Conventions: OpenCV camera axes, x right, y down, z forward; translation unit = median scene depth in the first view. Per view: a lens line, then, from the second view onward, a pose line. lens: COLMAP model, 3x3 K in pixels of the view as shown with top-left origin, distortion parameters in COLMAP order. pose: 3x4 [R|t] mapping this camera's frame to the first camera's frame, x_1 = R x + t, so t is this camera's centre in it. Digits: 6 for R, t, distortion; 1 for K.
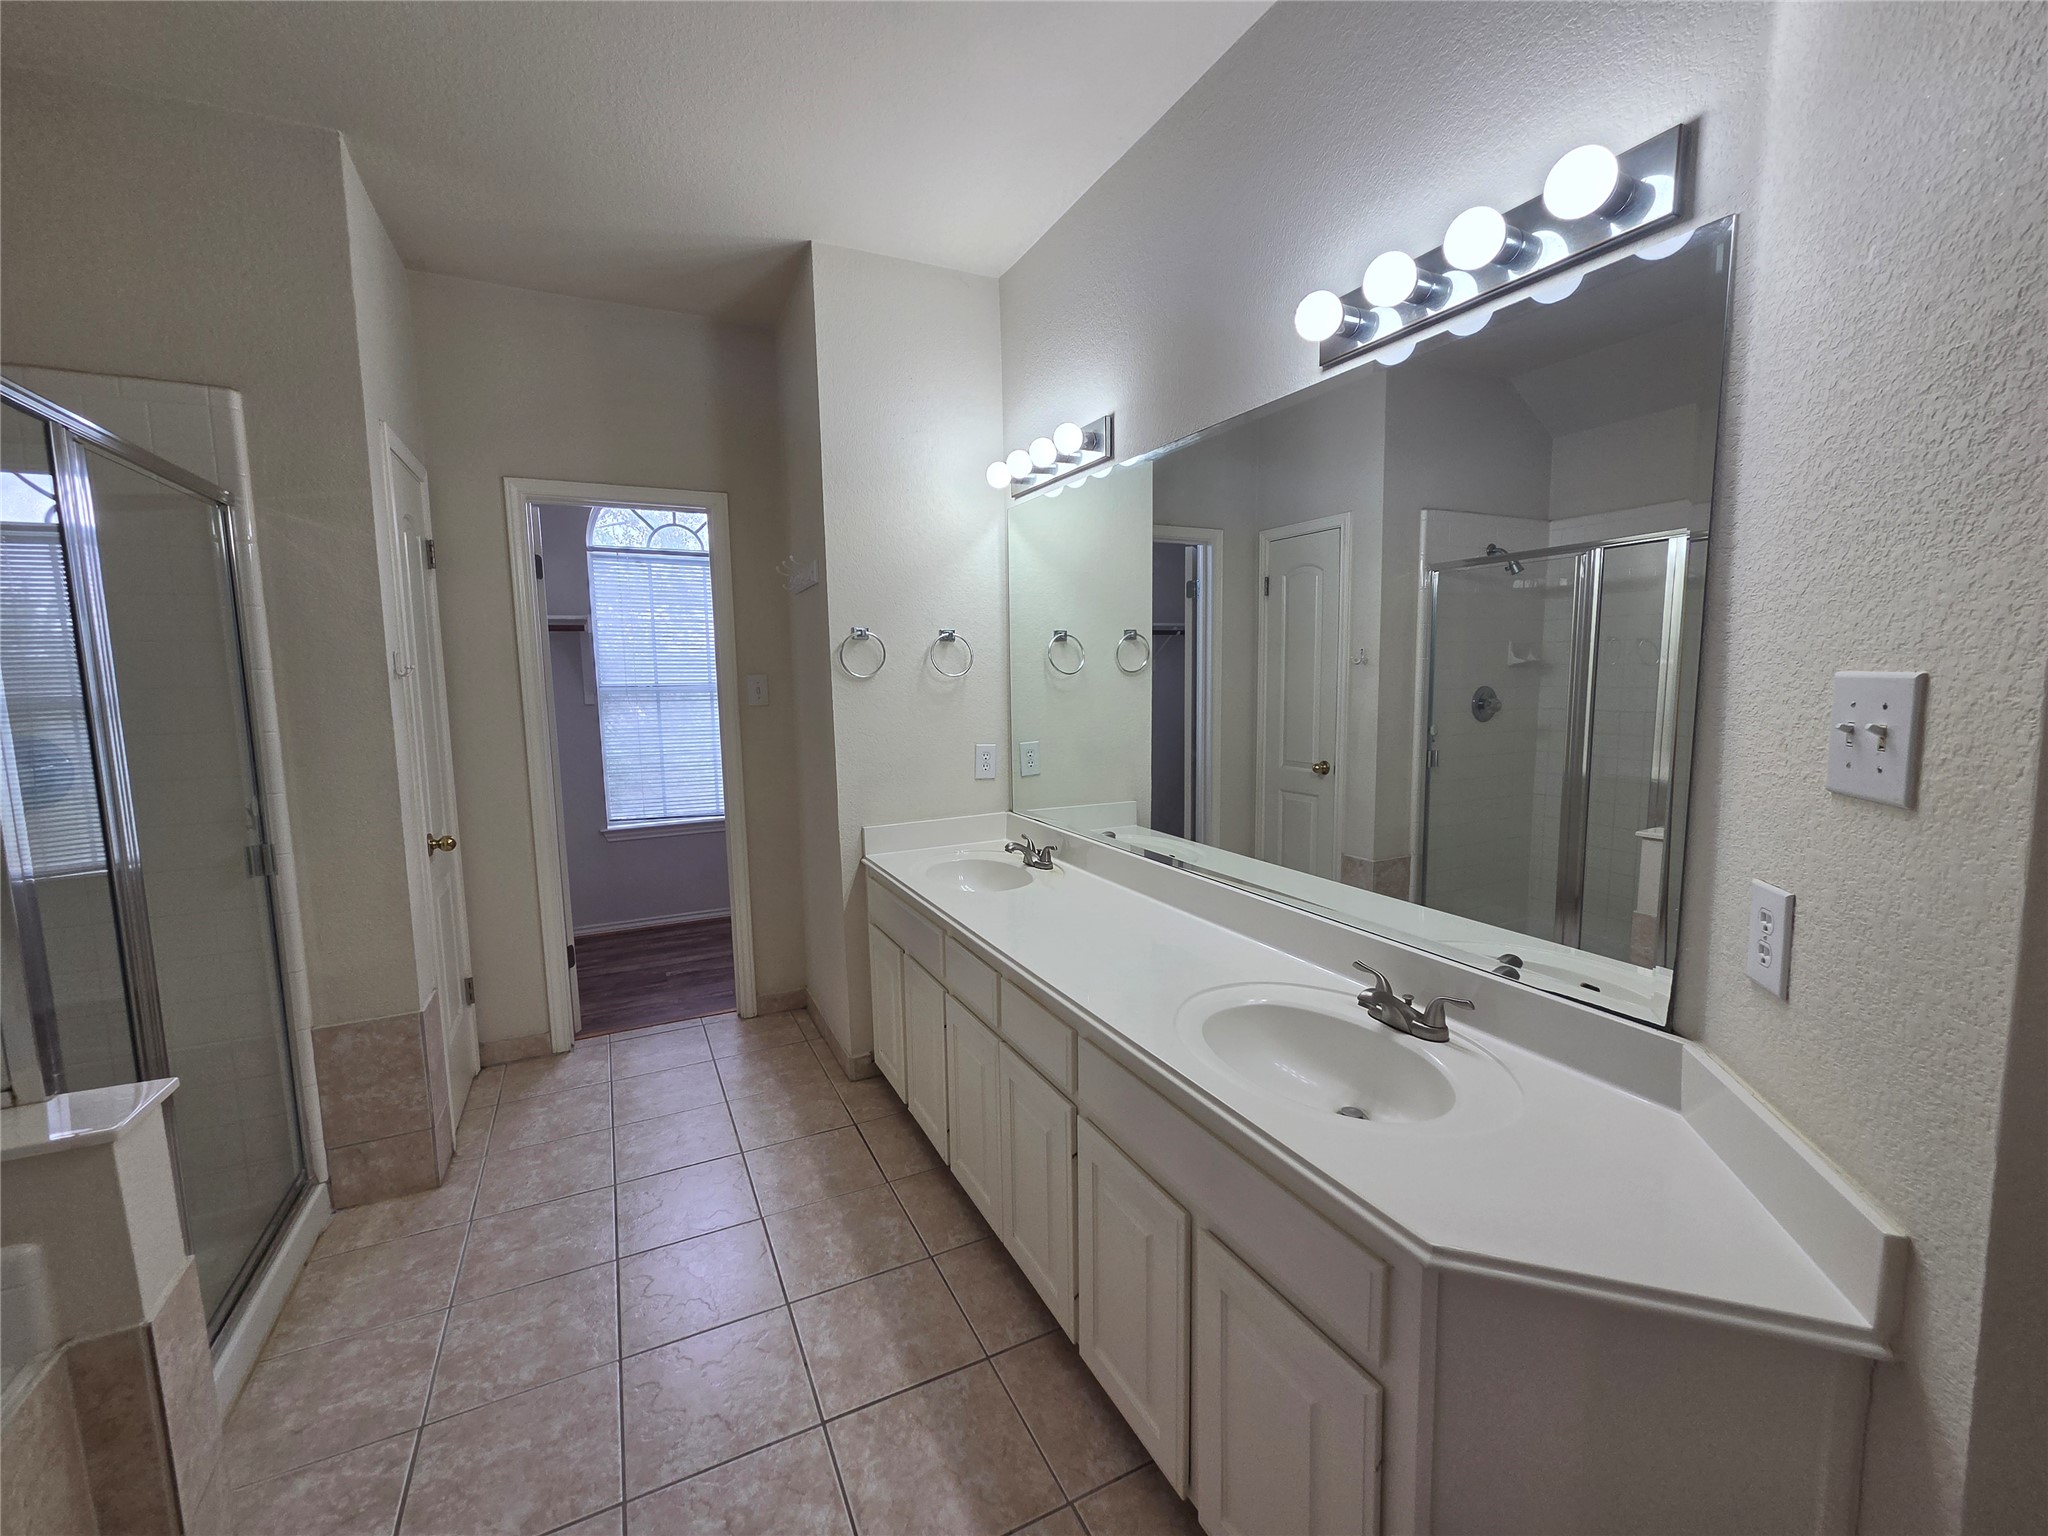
lens RADIAL K [[846.6, 0, 1019.4], [0, 846.6, 765.4], [0, 0, 1]] dist [0.001021, 0.000866]
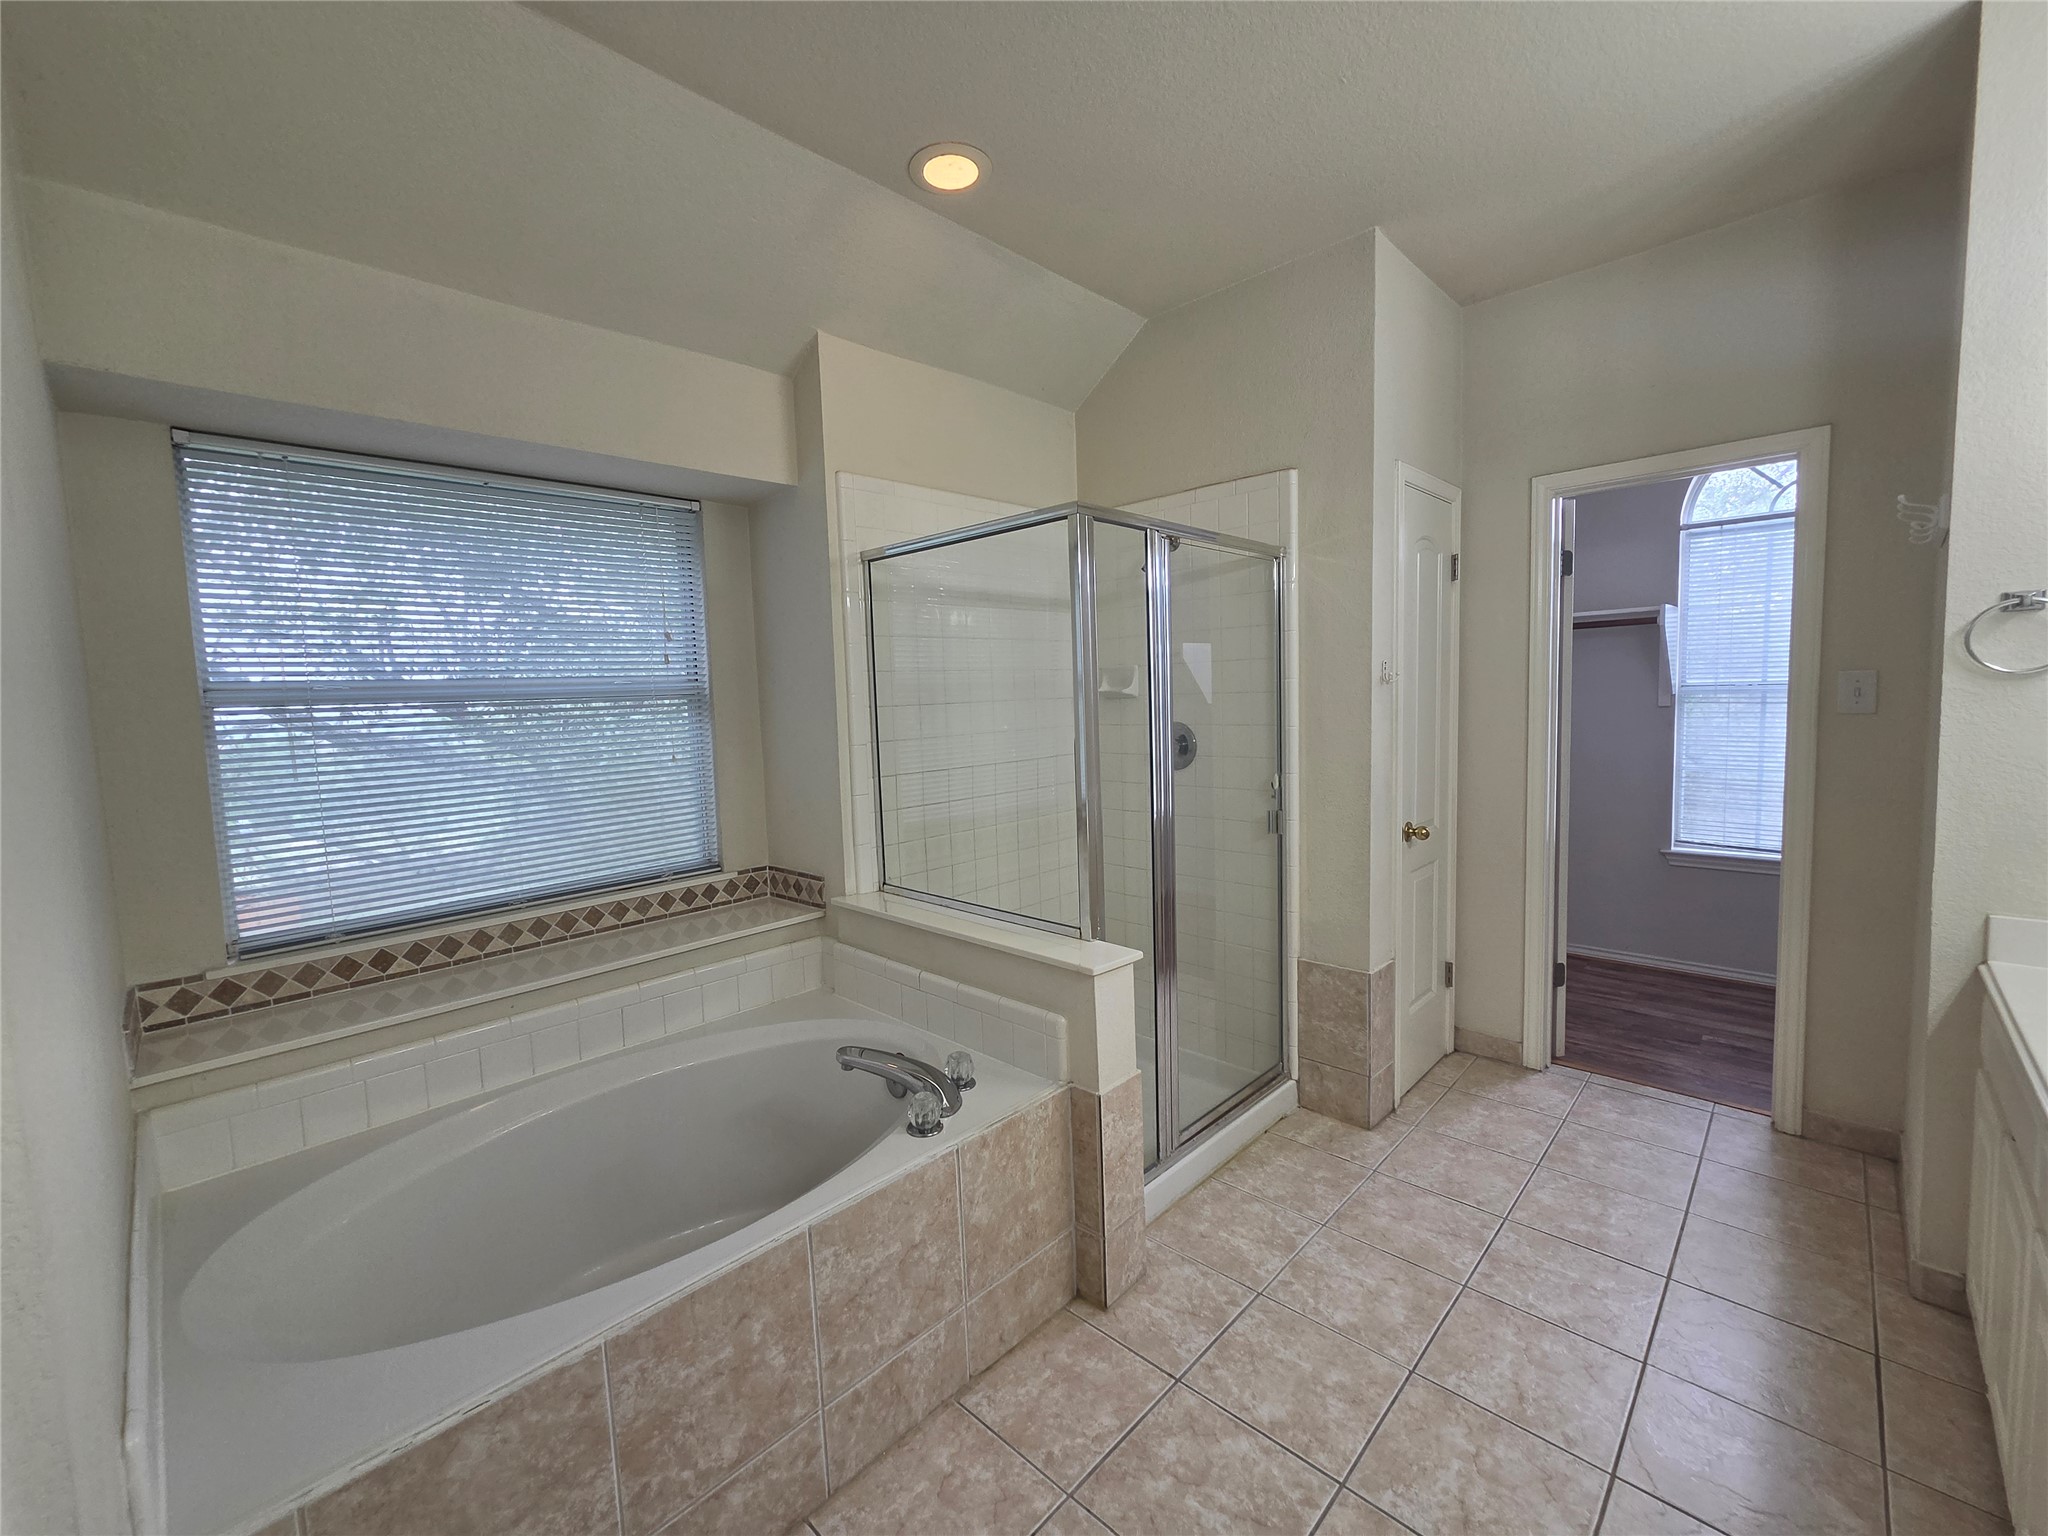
lens RADIAL K [[846.6, 0, 1018.5], [0, 846.6, 766.9], [0, 0, 1]] dist [0.001021, 0.000866]
pose [[0.336362, 0.083956, -0.937983, 0.168426], [-0.077549, 0.995105, 0.061259, -0.019438], [0.938534, 0.052134, 0.341226, 0.131224]]
